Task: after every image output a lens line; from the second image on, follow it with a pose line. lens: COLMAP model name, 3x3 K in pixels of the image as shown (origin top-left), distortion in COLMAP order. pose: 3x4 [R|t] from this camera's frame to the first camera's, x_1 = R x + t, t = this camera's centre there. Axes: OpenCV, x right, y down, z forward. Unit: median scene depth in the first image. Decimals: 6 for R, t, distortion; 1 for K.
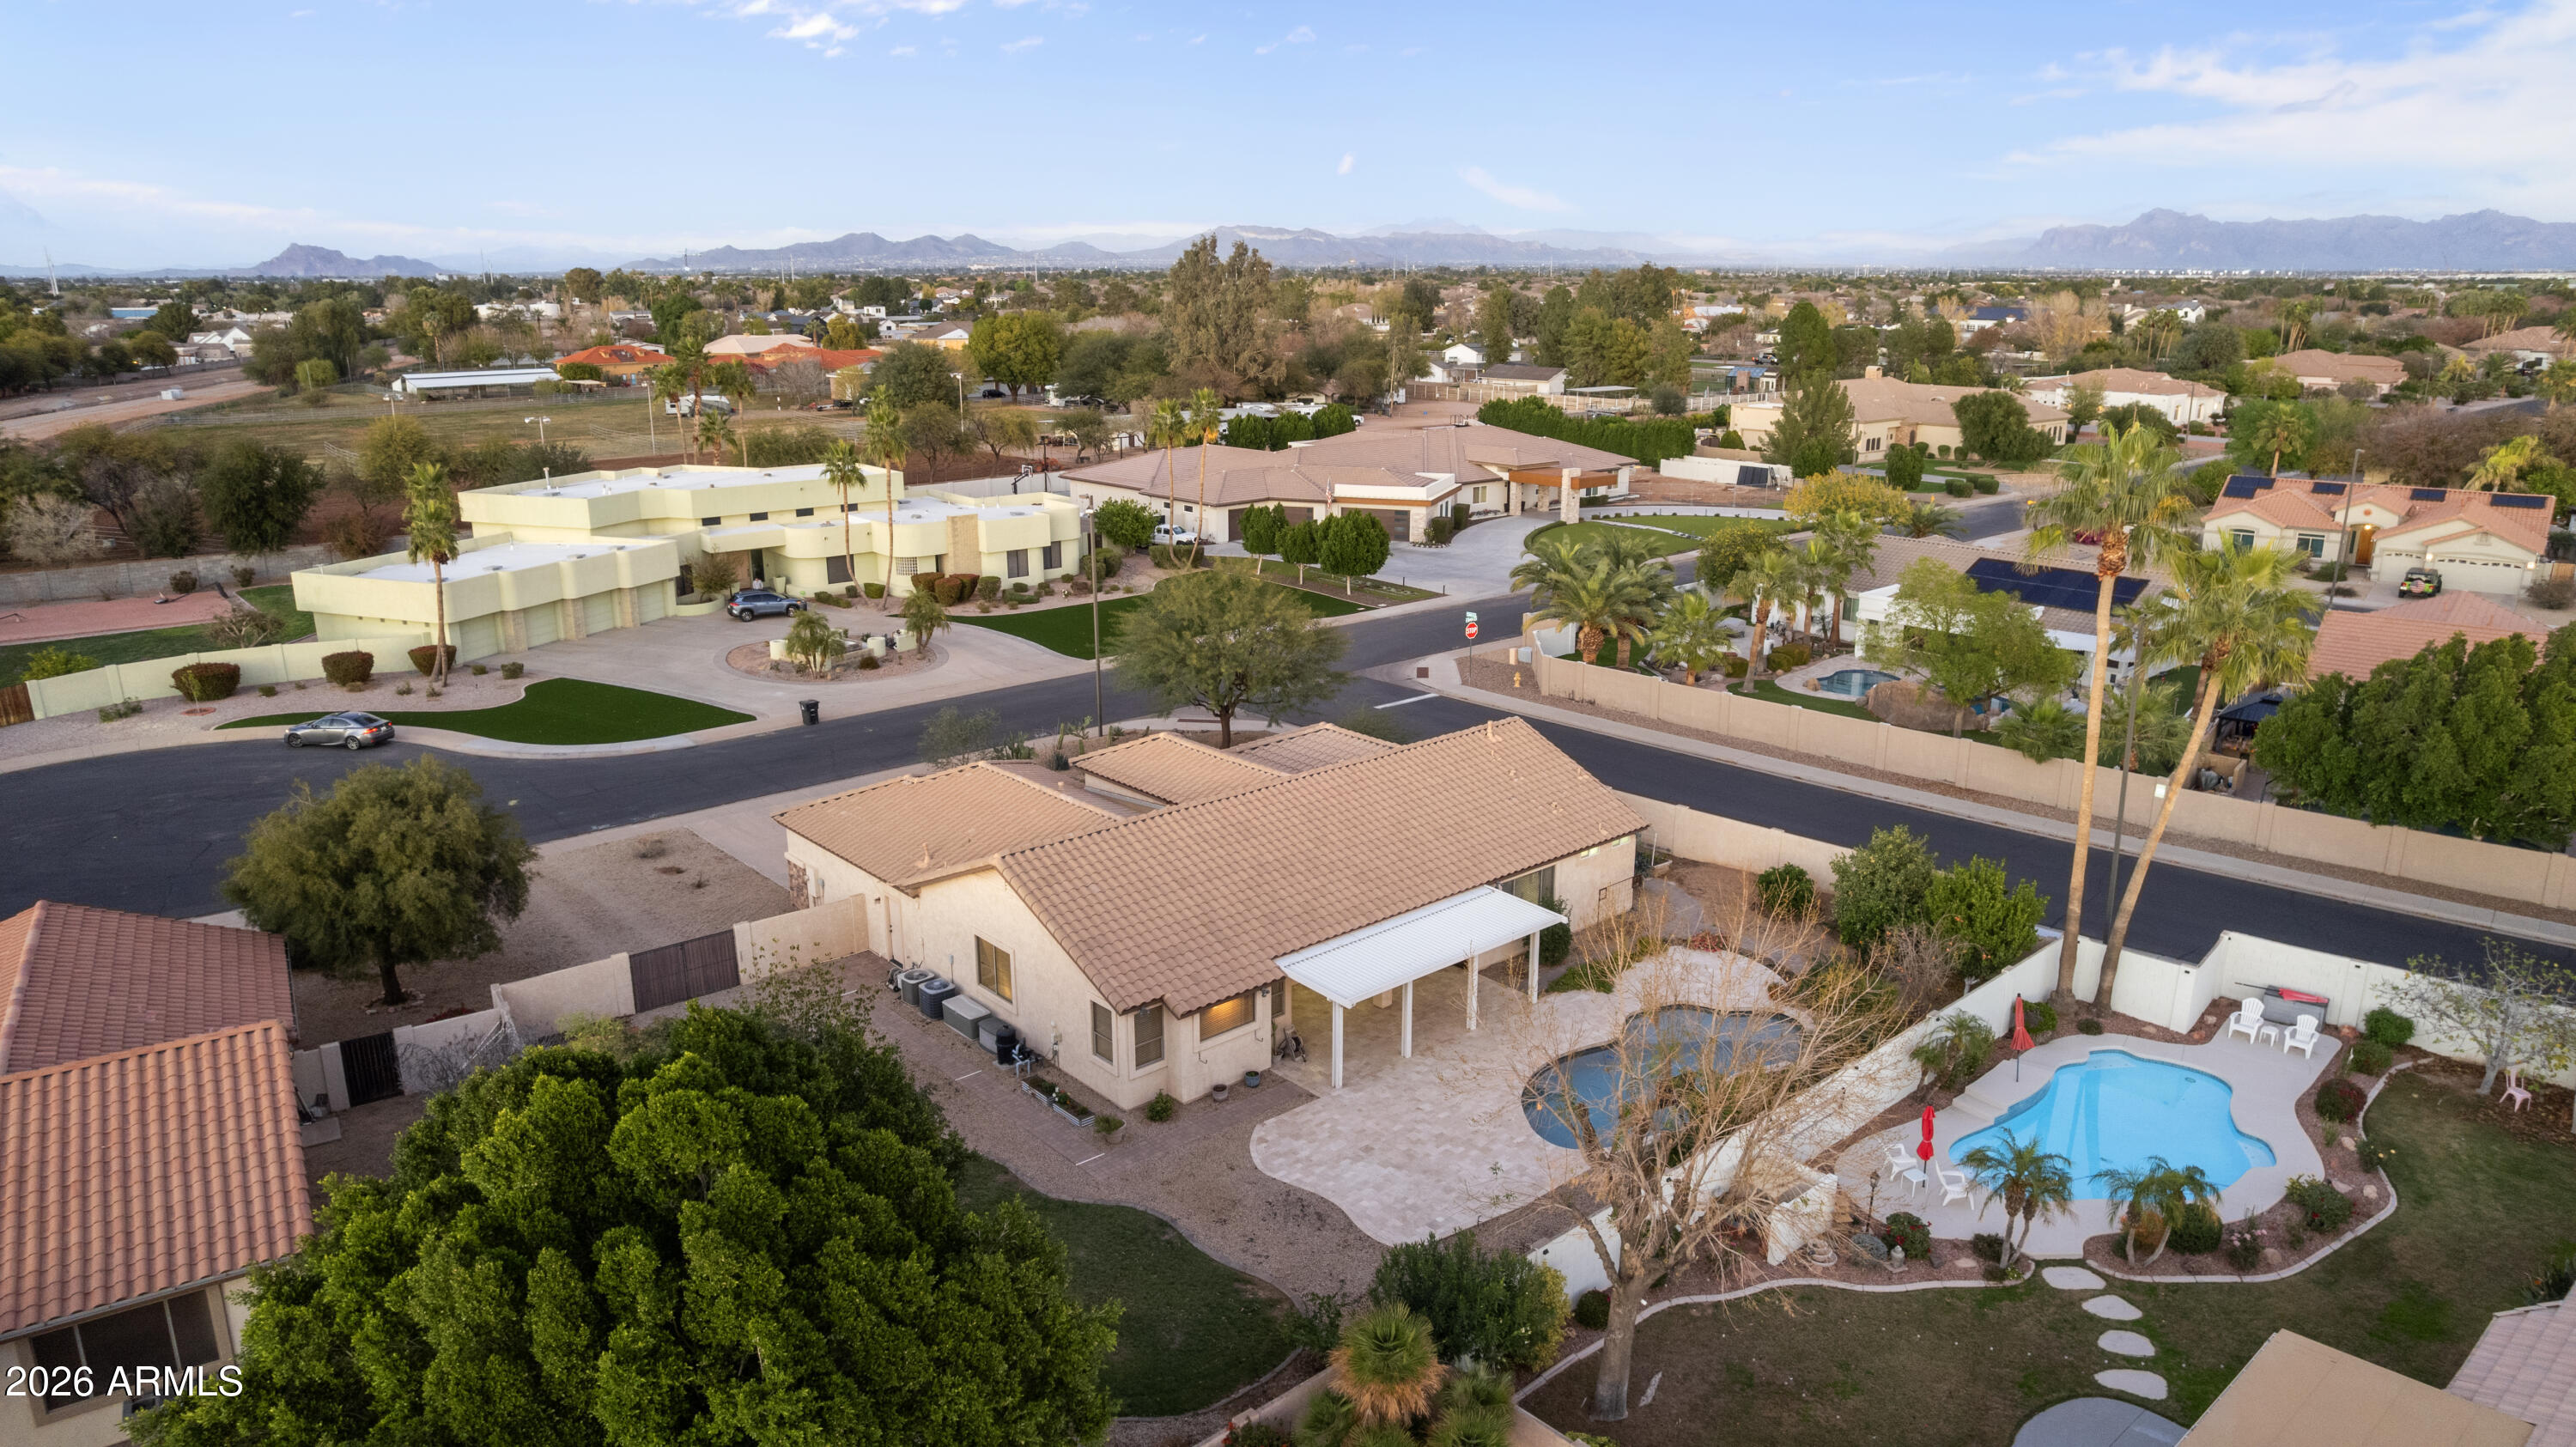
lens RADIAL K [[1654.1, 0, 1298.3], [0, 1654.1, 716.1], [0, 0, 1]] dist [-0.077199, 0.072581]
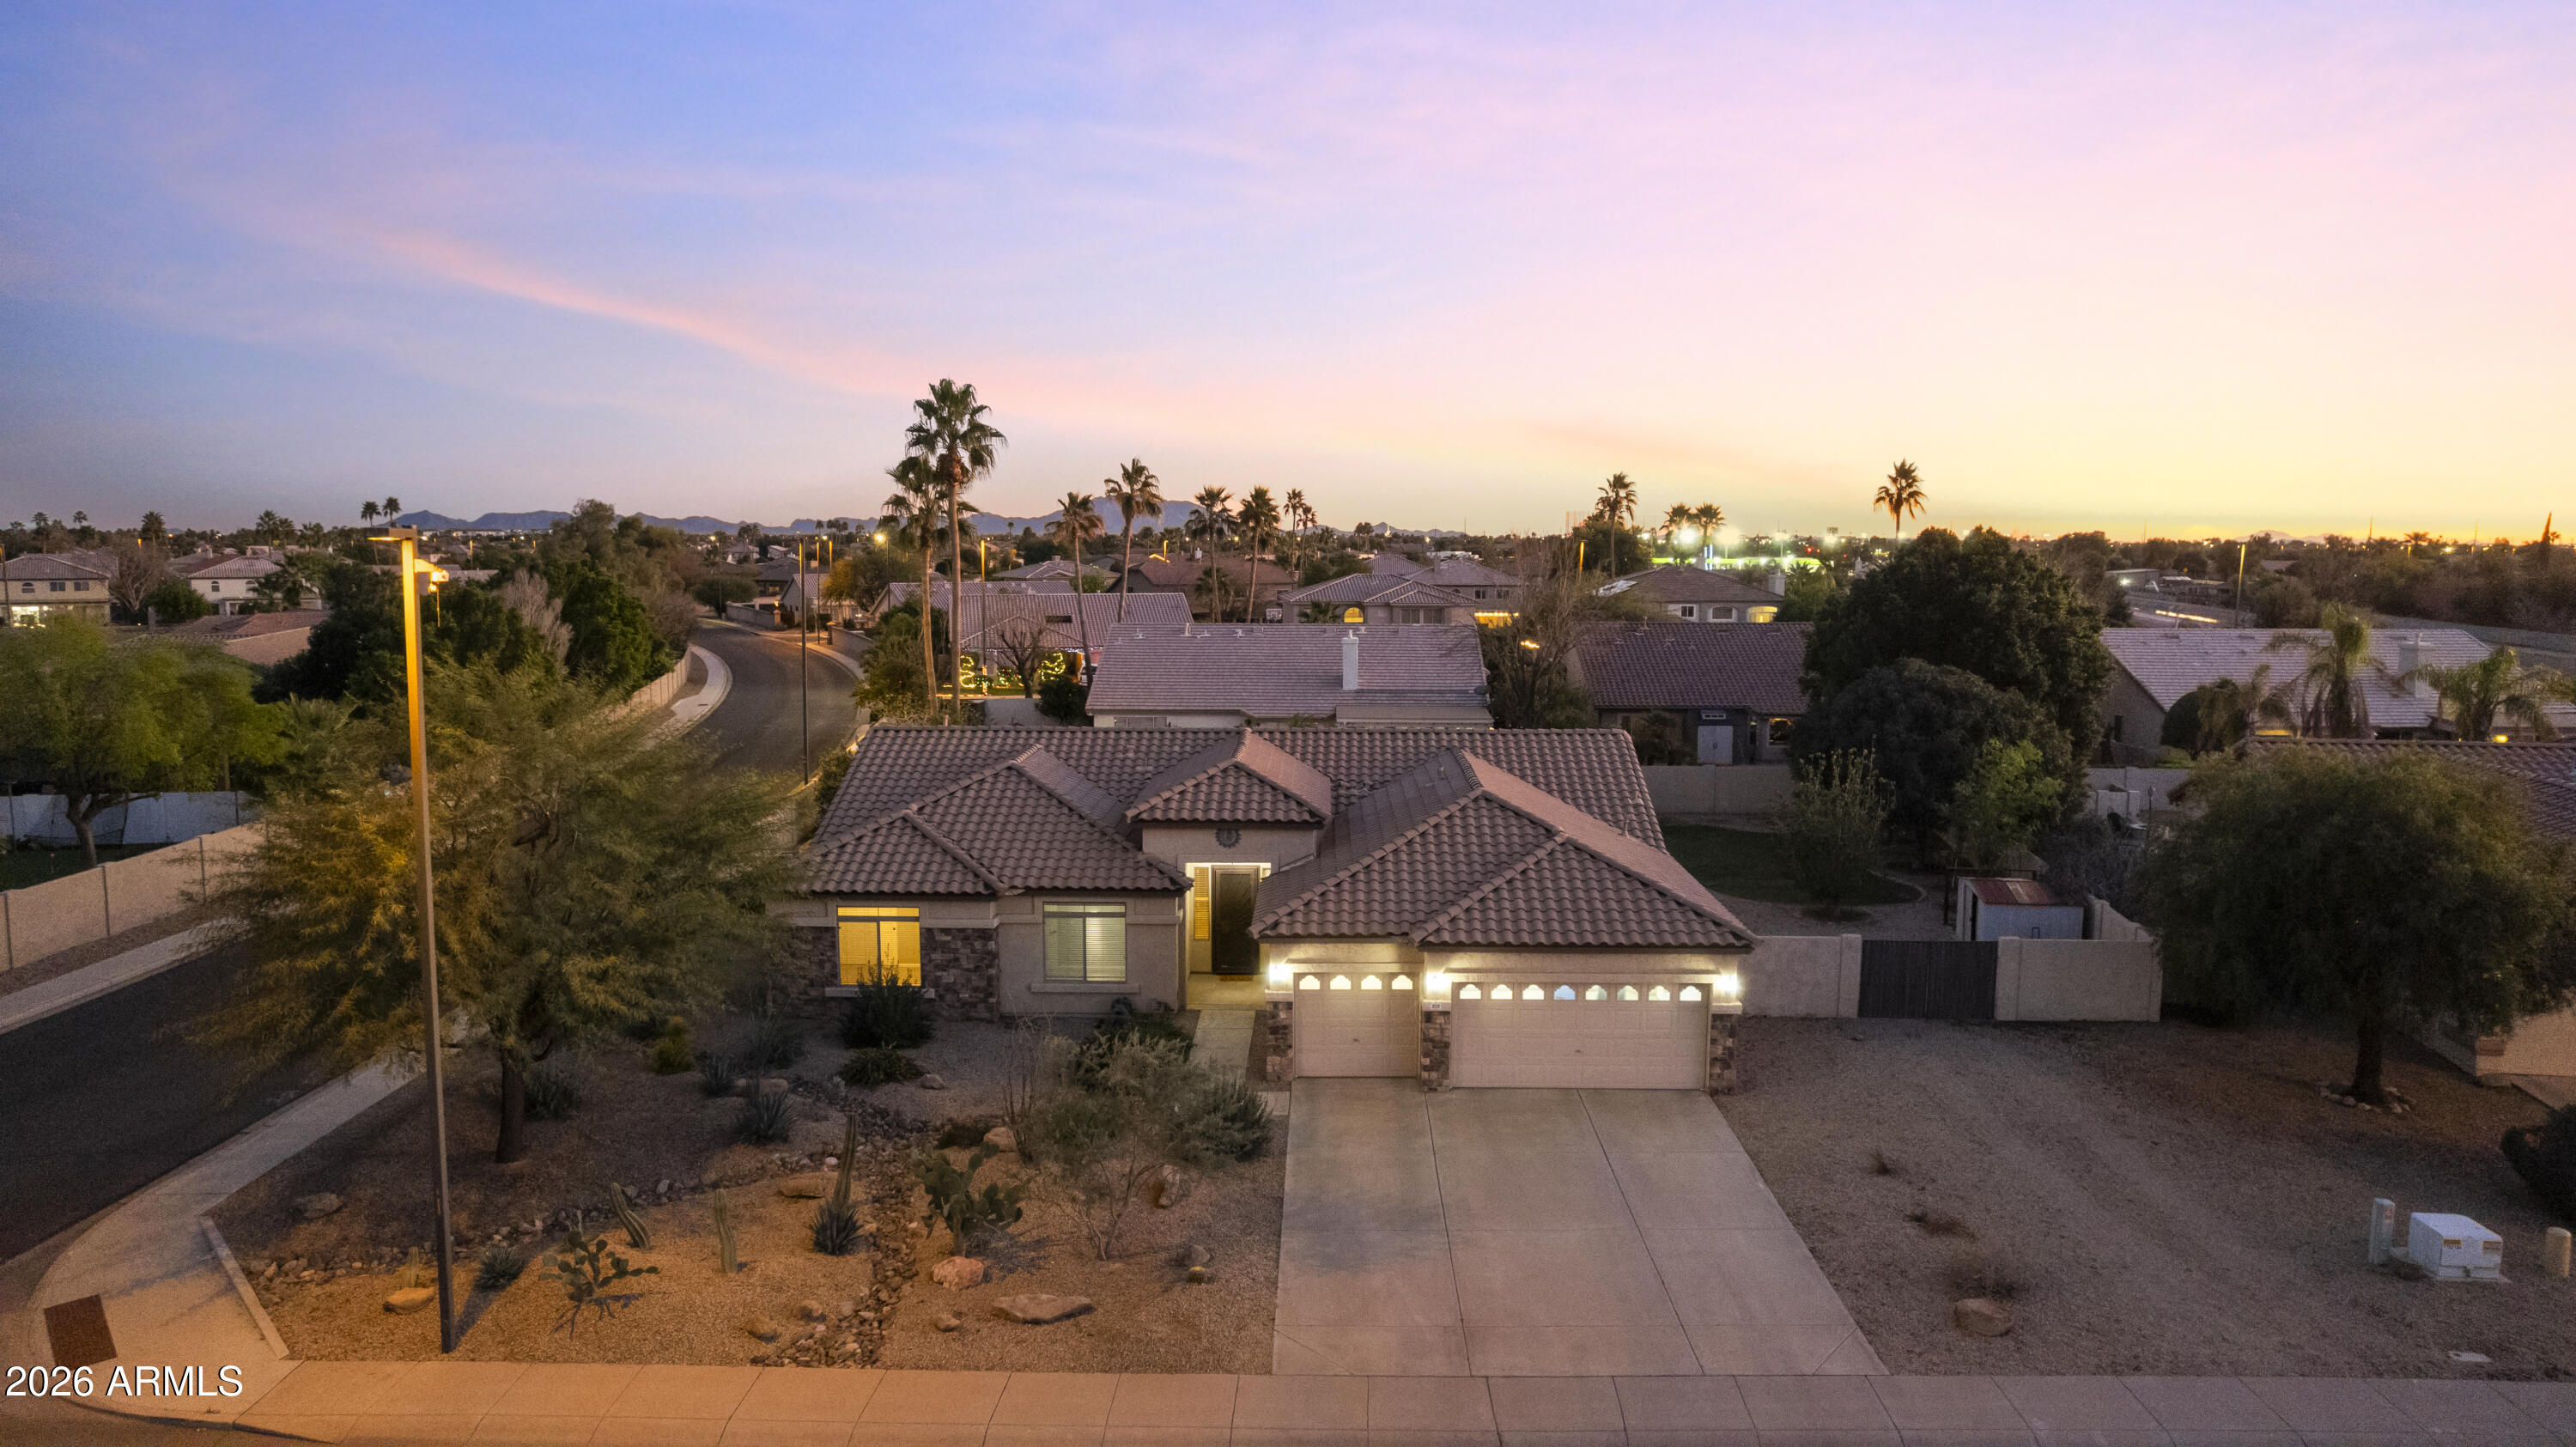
lens RADIAL K [[1654.1, 0, 1298.3], [0, 1654.1, 716.1], [0, 0, 1]] dist [-0.077199, 0.072581]
pose [[-0.735385, -0.075824, 0.673394, -0.303057], [0.175175, 0.938673, 0.296996, -0.110975], [-0.654616, 0.336368, -0.677004, 0.763315]]
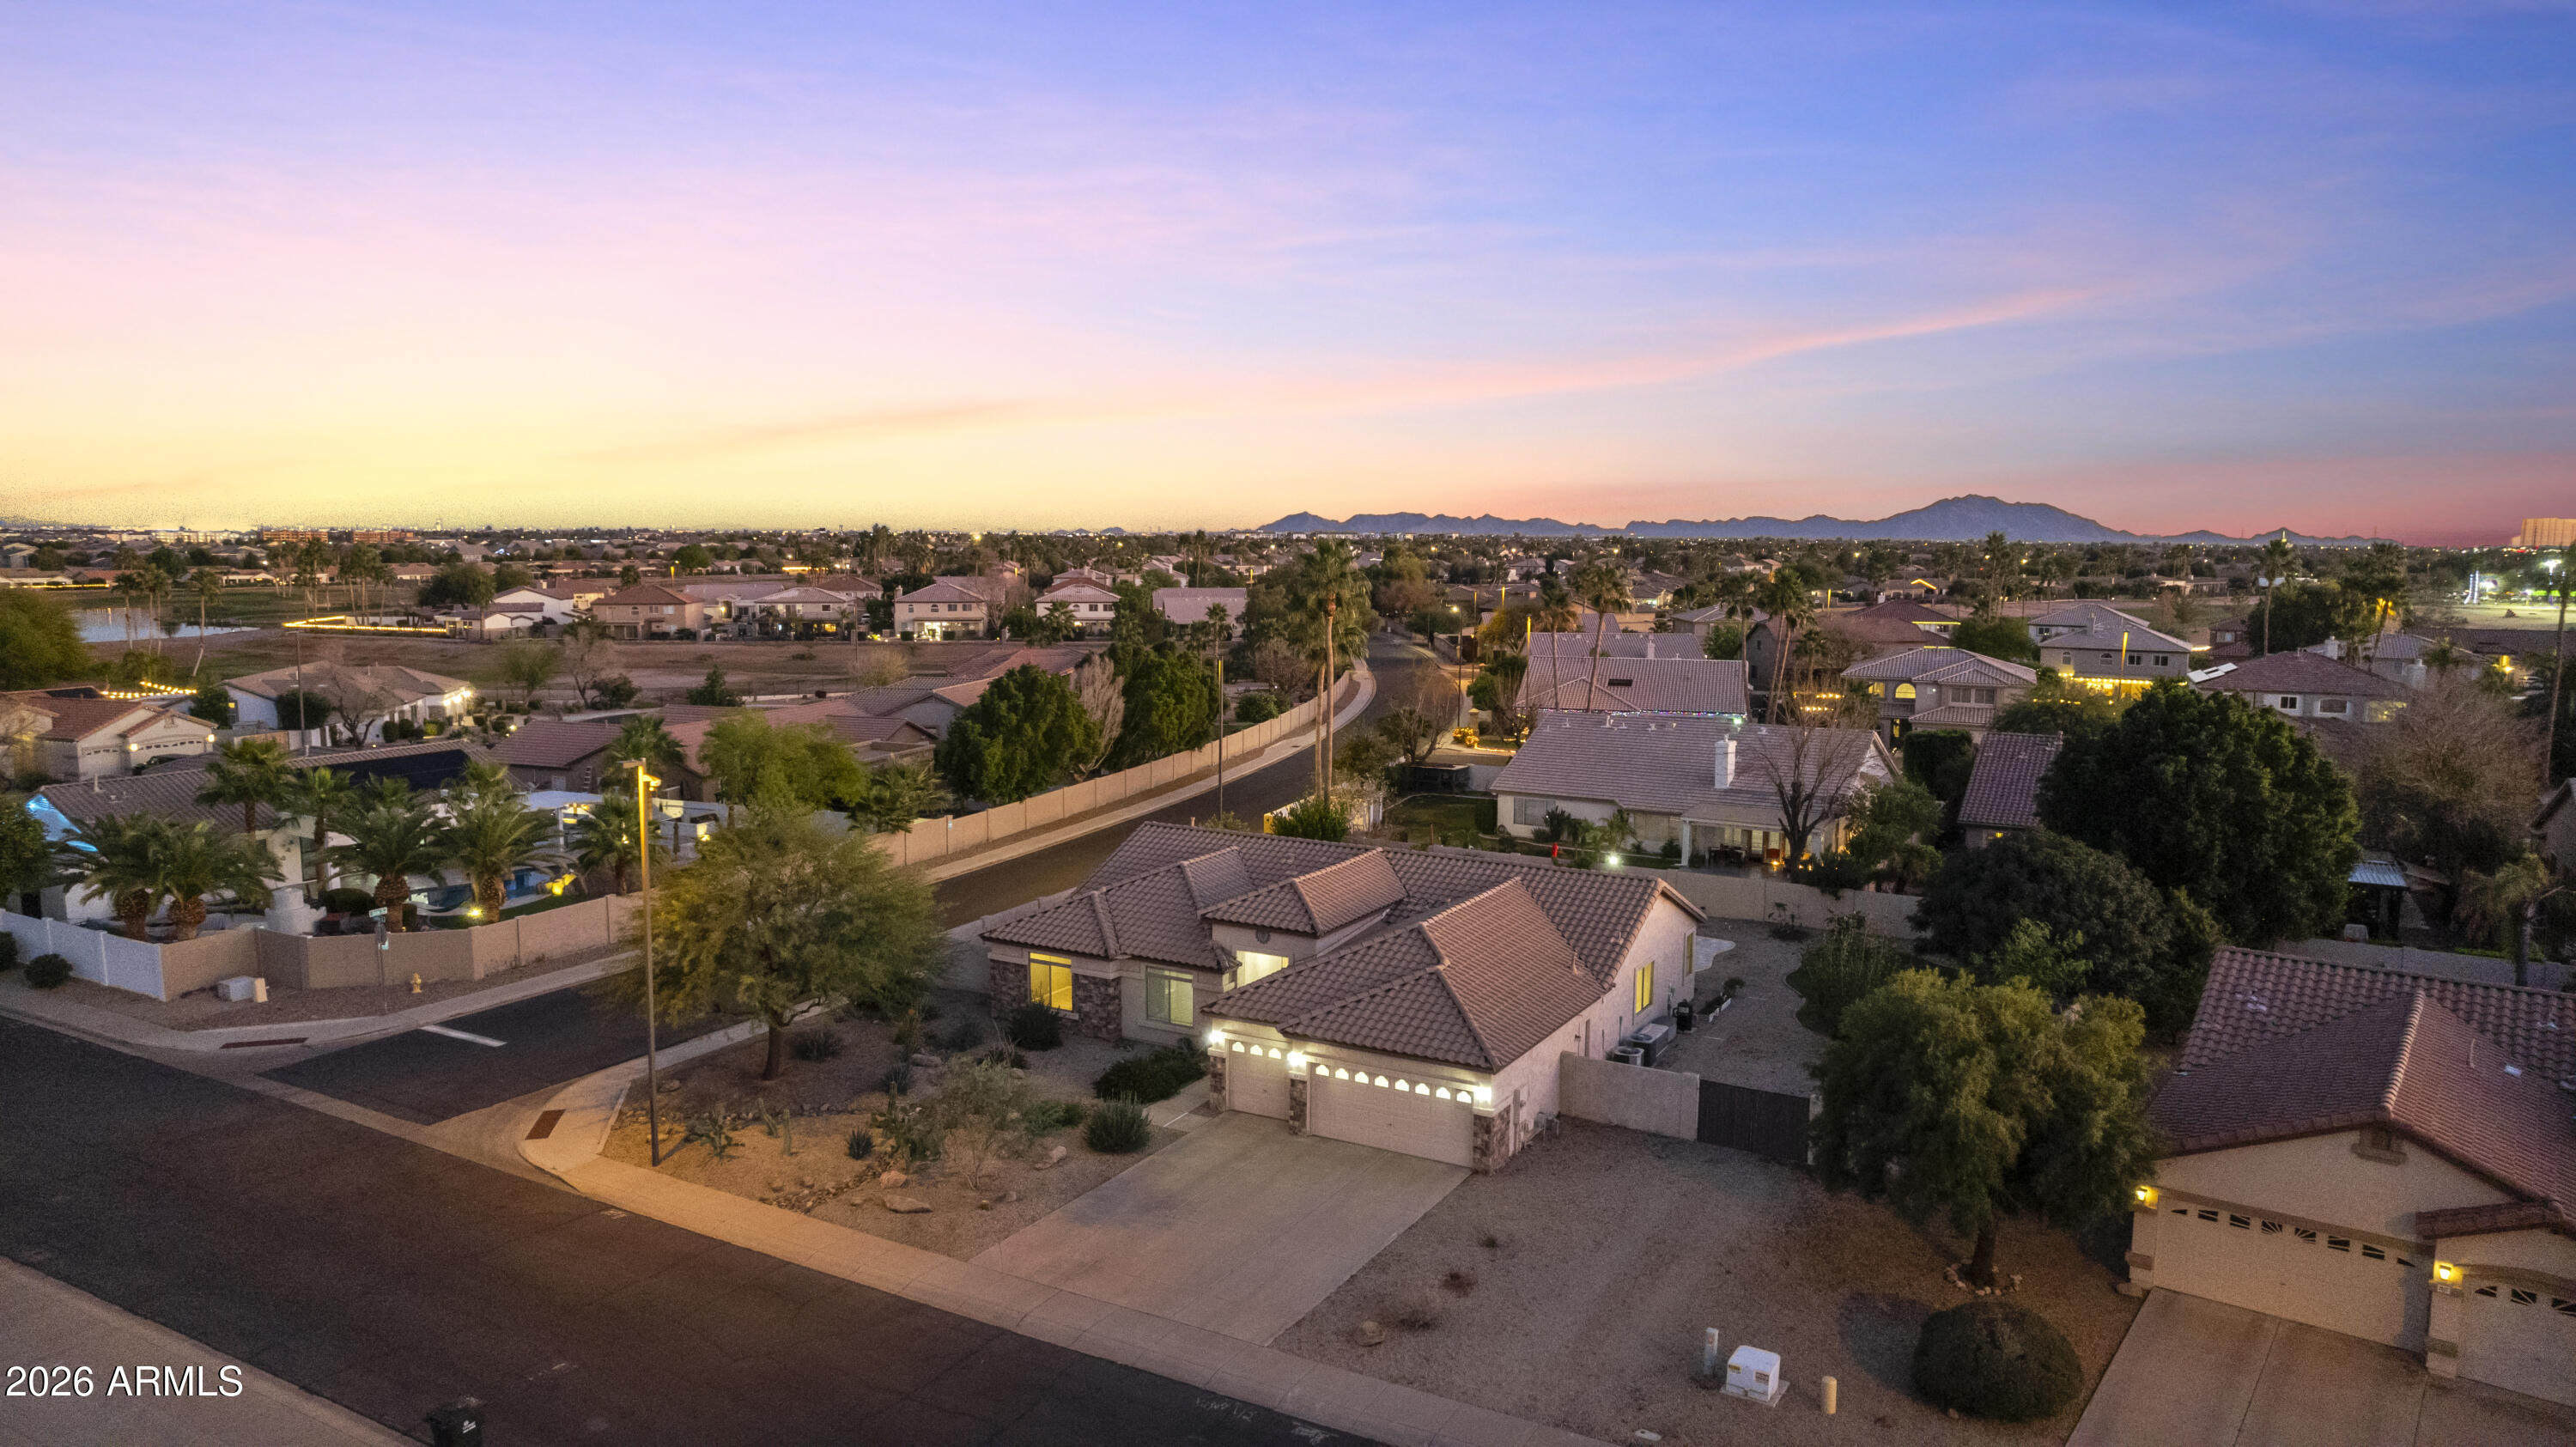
lens RADIAL K [[1654.1, 0, 1298.3], [0, 1654.1, 716.1], [0, 0, 1]] dist [-0.077199, 0.072581]
pose [[-0.323439, -0.106148, 0.940276, -0.524325], [0.243232, 0.950972, 0.191024, -0.141074], [-0.914454, 0.290490, -0.281763, 0.653964]]
